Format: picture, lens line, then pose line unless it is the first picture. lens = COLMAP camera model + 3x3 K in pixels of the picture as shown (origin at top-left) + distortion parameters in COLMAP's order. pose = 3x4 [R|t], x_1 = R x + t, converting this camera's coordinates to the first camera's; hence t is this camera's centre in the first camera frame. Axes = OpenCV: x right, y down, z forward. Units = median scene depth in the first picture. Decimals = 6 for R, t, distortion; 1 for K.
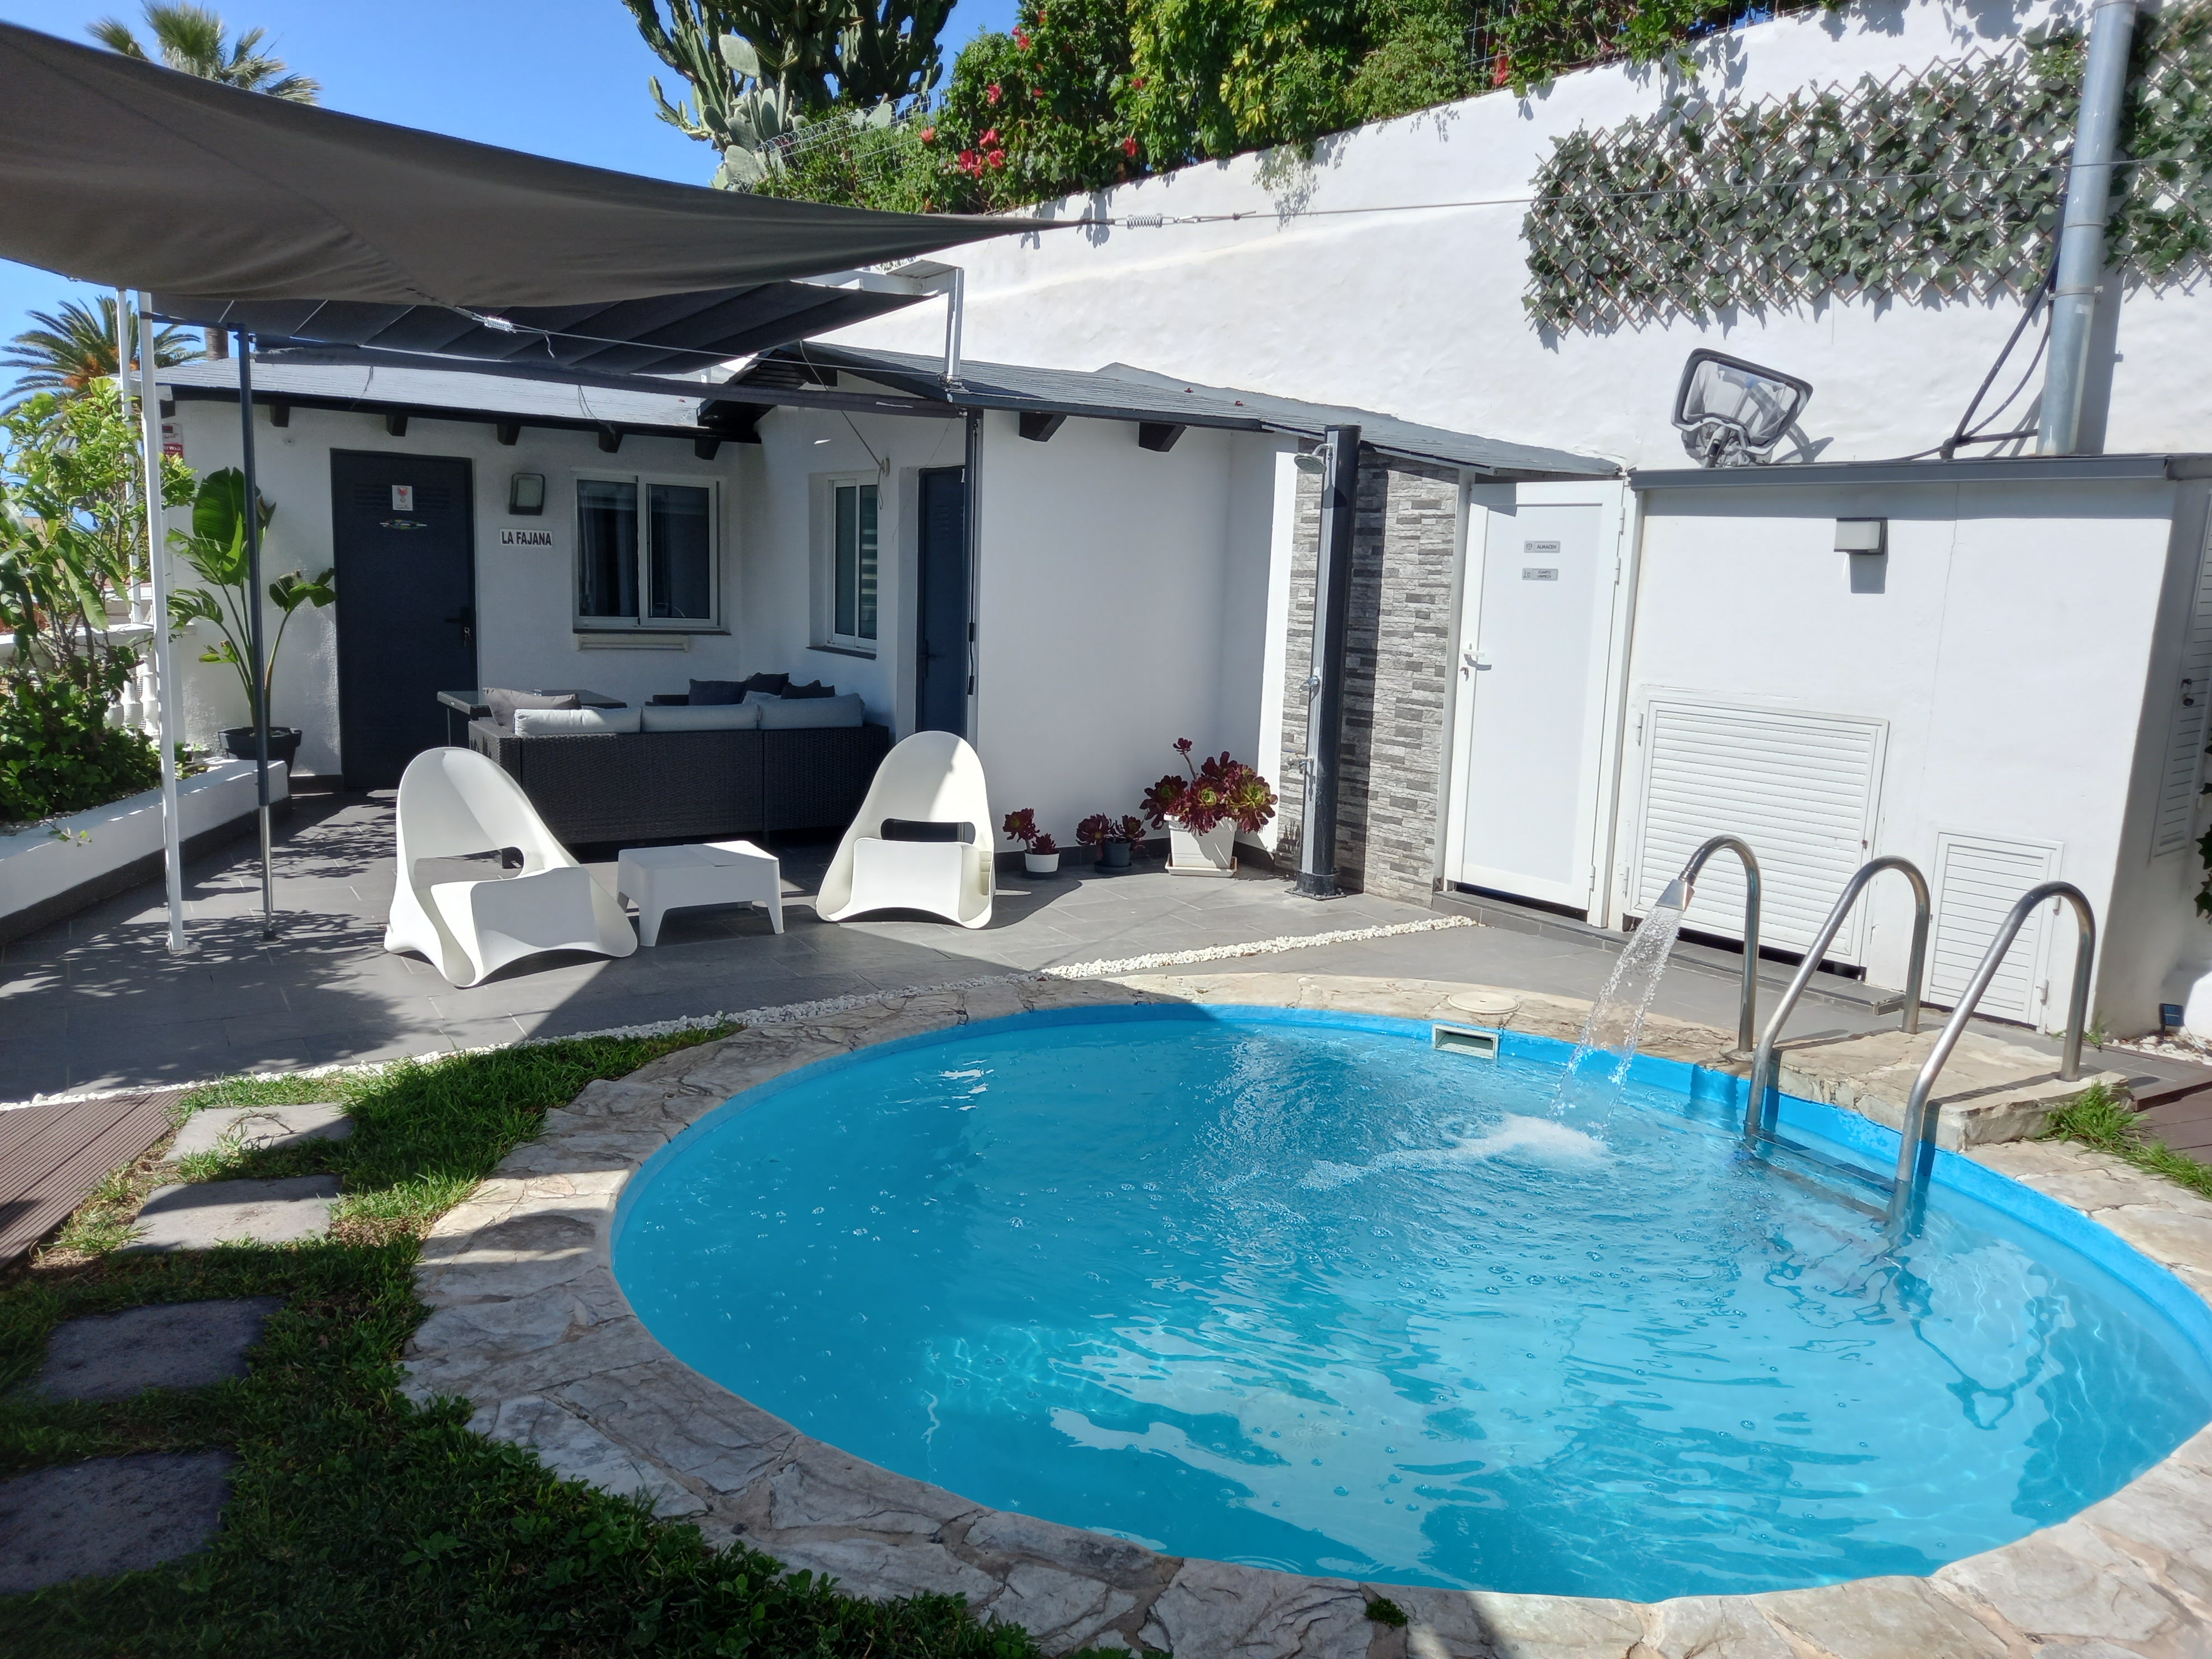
lens RADIAL K [[1612.3, 0, 1117.0], [0, 1612.3, 817.1], [0, 0, 1]] dist [0.071366, -0.064376]
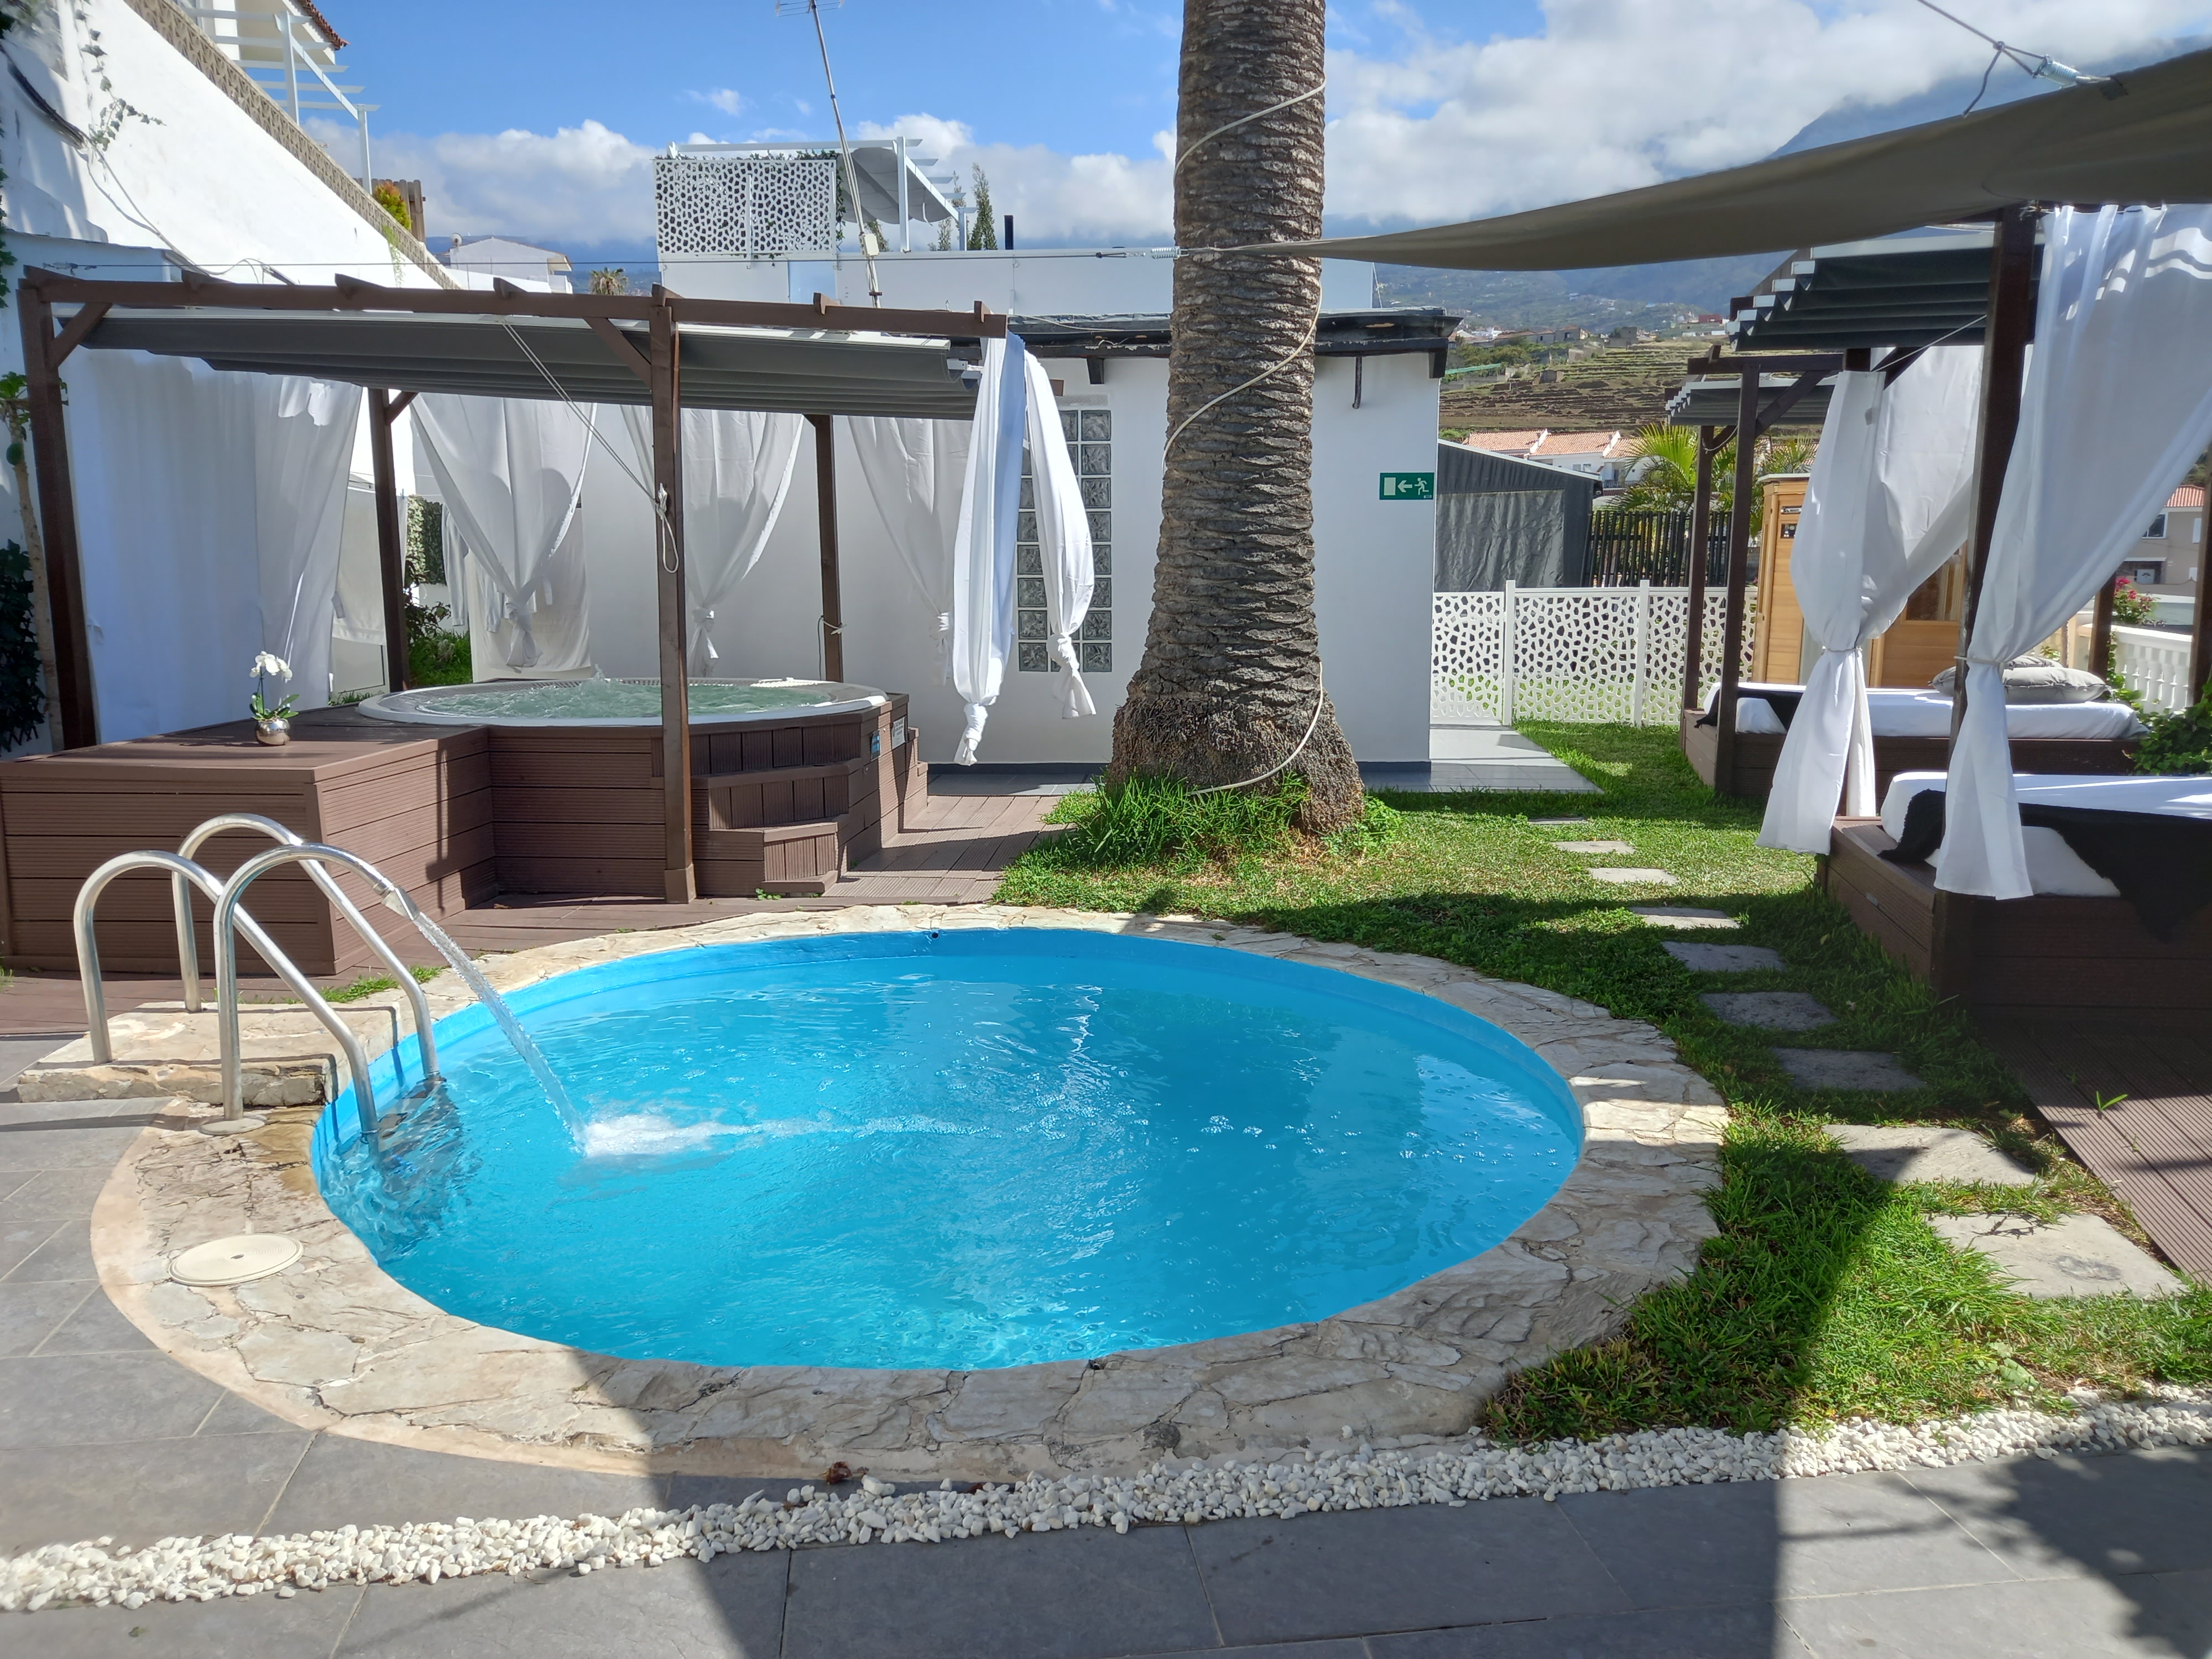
lens RADIAL K [[1612.3, 0, 1117.0], [0, 1612.3, 817.1], [0, 0, 1]] dist [0.071366, -0.064376]
pose [[-0.916433, -0.096899, 0.388280, -0.441388], [0.030228, 0.950710, 0.308604, -0.330075], [-0.399045, 0.294551, -0.868333, 2.099253]]
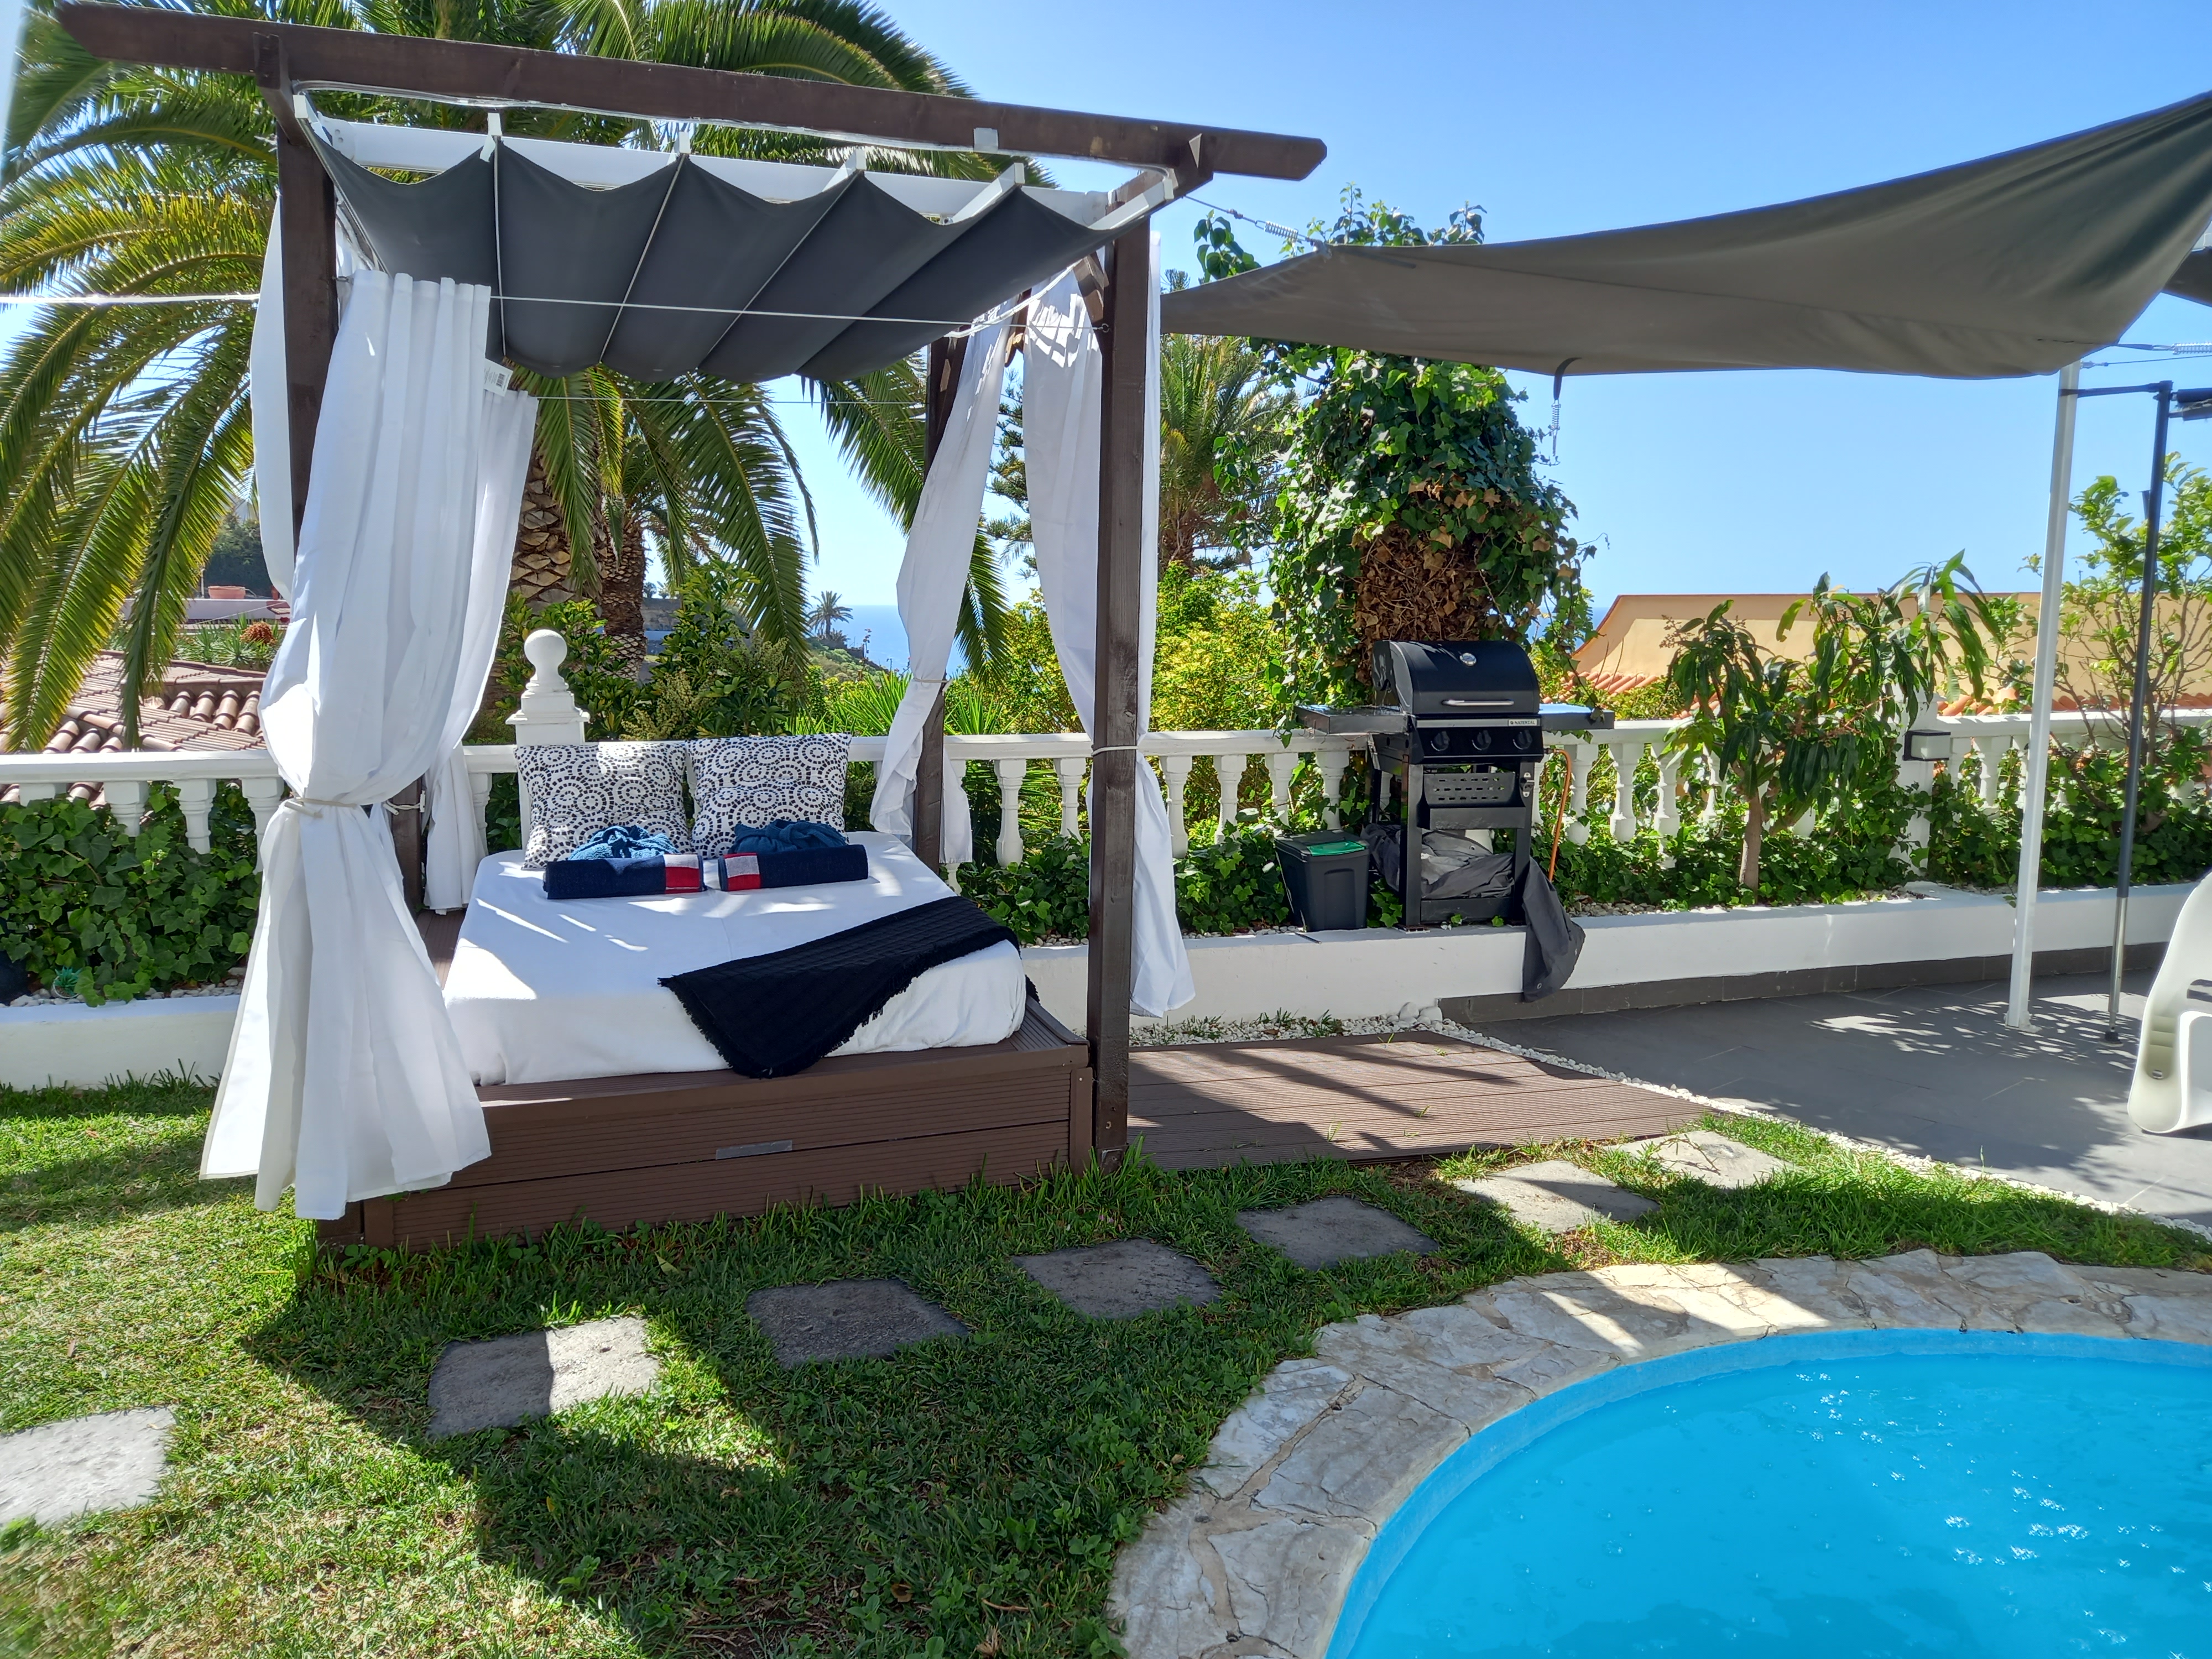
lens RADIAL K [[1612.3, 0, 1117.0], [0, 1612.3, 817.1], [0, 0, 1]] dist [0.071366, -0.064376]
pose [[0.140925, 0.103961, -0.984547, 0.514929], [-0.164815, 0.983057, 0.080213, -0.062183], [0.976205, 0.150964, 0.155672, 0.483026]]
